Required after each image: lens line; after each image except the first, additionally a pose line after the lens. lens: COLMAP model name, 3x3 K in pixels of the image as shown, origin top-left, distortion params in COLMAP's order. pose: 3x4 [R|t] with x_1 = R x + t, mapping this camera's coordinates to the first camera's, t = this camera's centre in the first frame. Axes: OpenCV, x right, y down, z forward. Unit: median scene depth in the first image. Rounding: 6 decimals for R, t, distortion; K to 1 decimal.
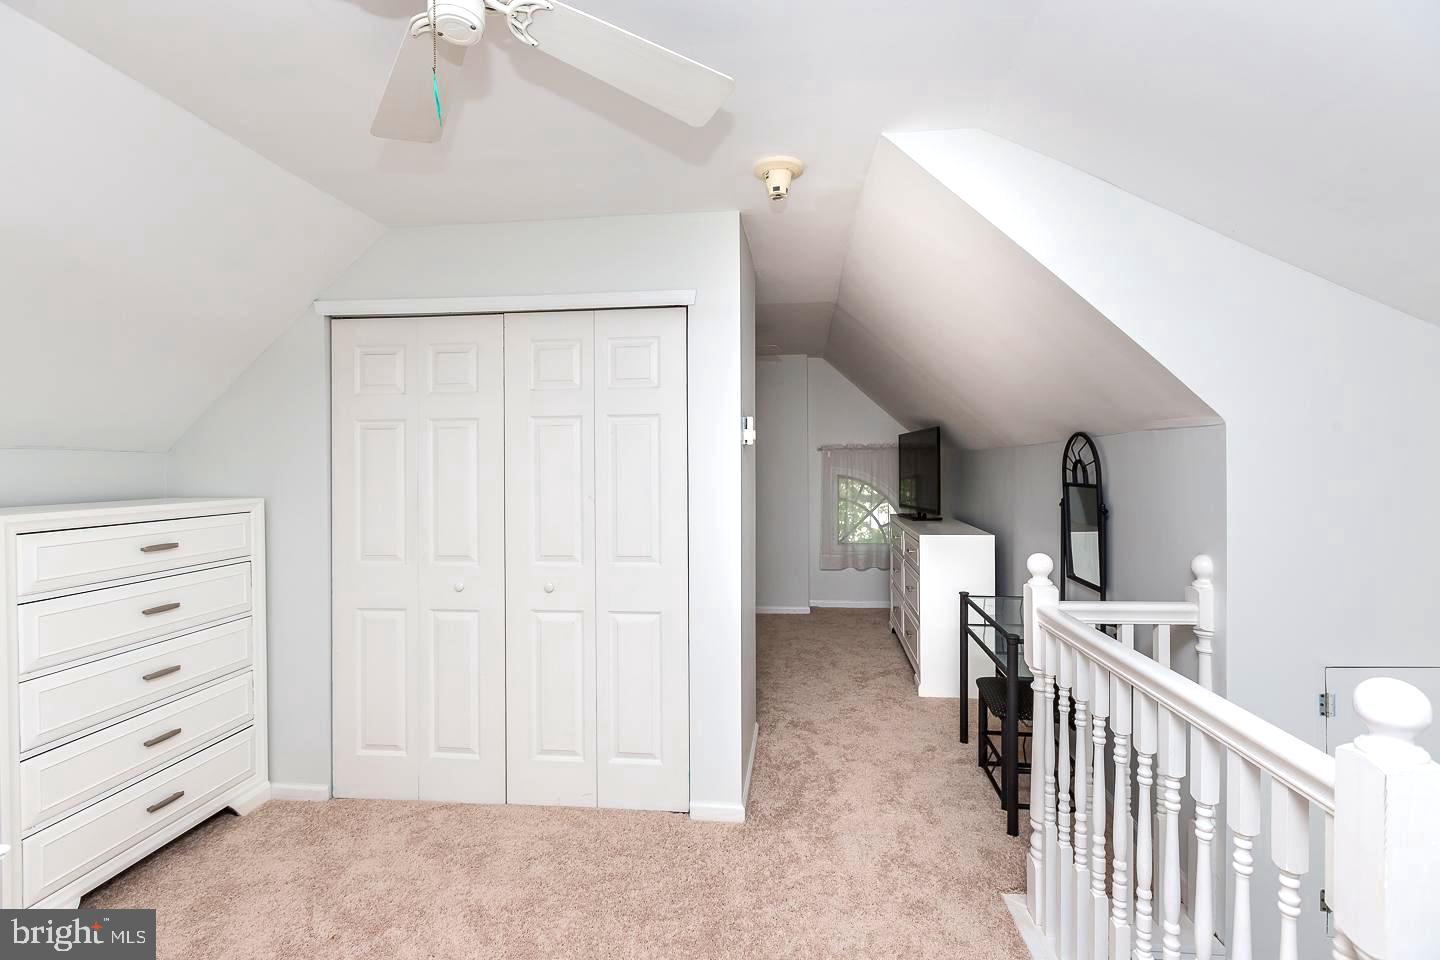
lens RADIAL K [[621.1, 0, 719.2], [0, 621.1, 473.9], [0, 0, 1]] dist [0.000928, -0.000543]
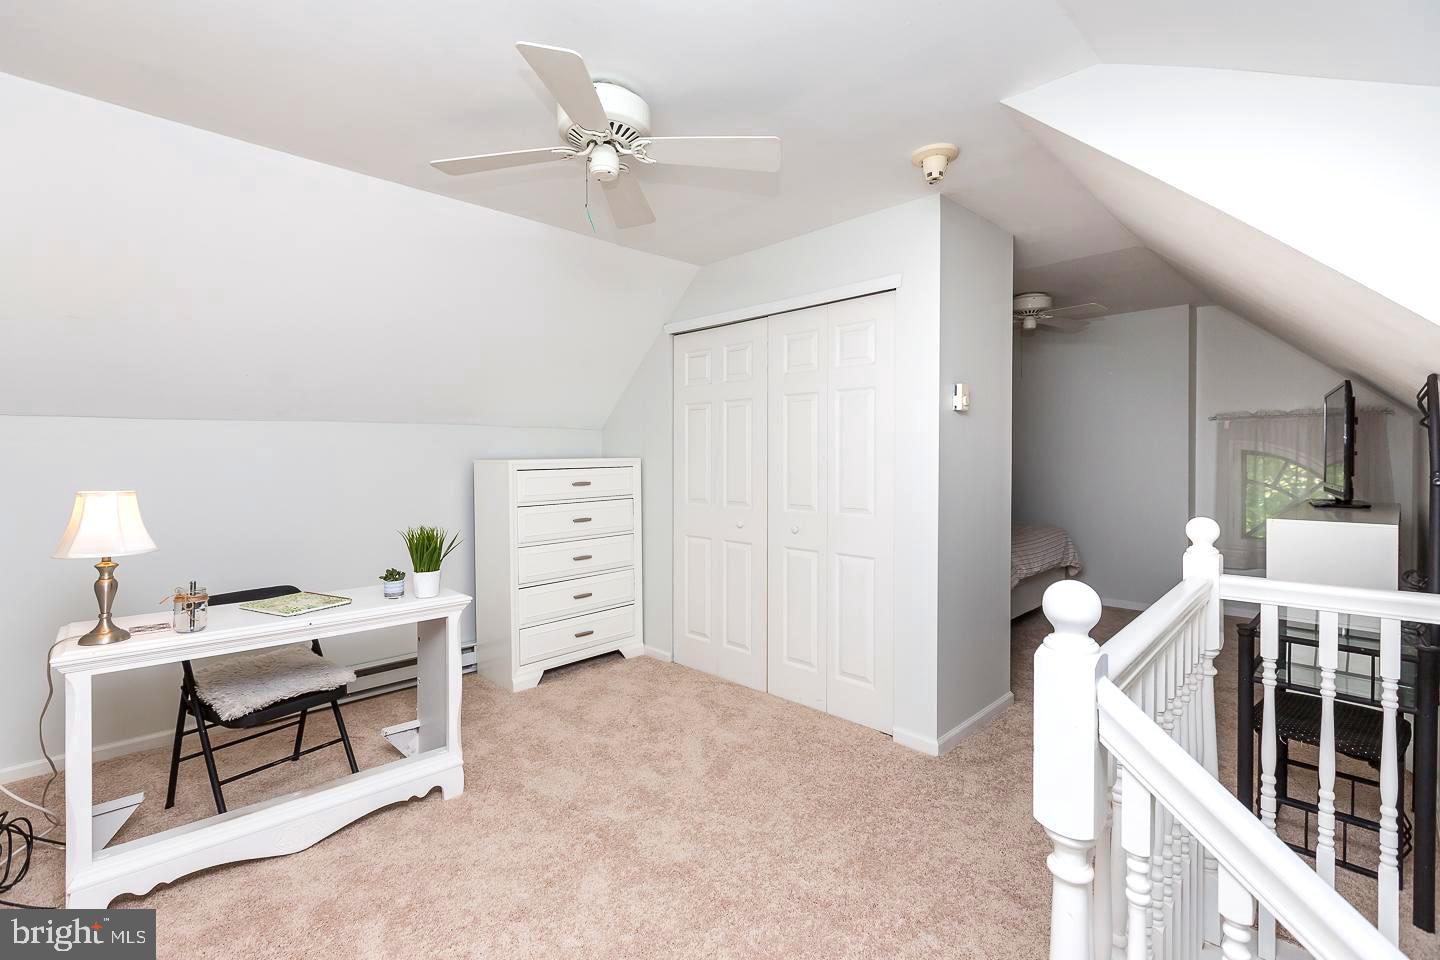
lens RADIAL K [[621.1, 0, 719.9], [0, 621.1, 471.0], [0, 0, 1]] dist [0.000928, -0.000543]
pose [[0.783339, 0.021428, -0.621225, 0.394897], [-0.007662, 0.999663, 0.024819, 0.033262], [0.621548, -0.014682, 0.783239, -0.082340]]
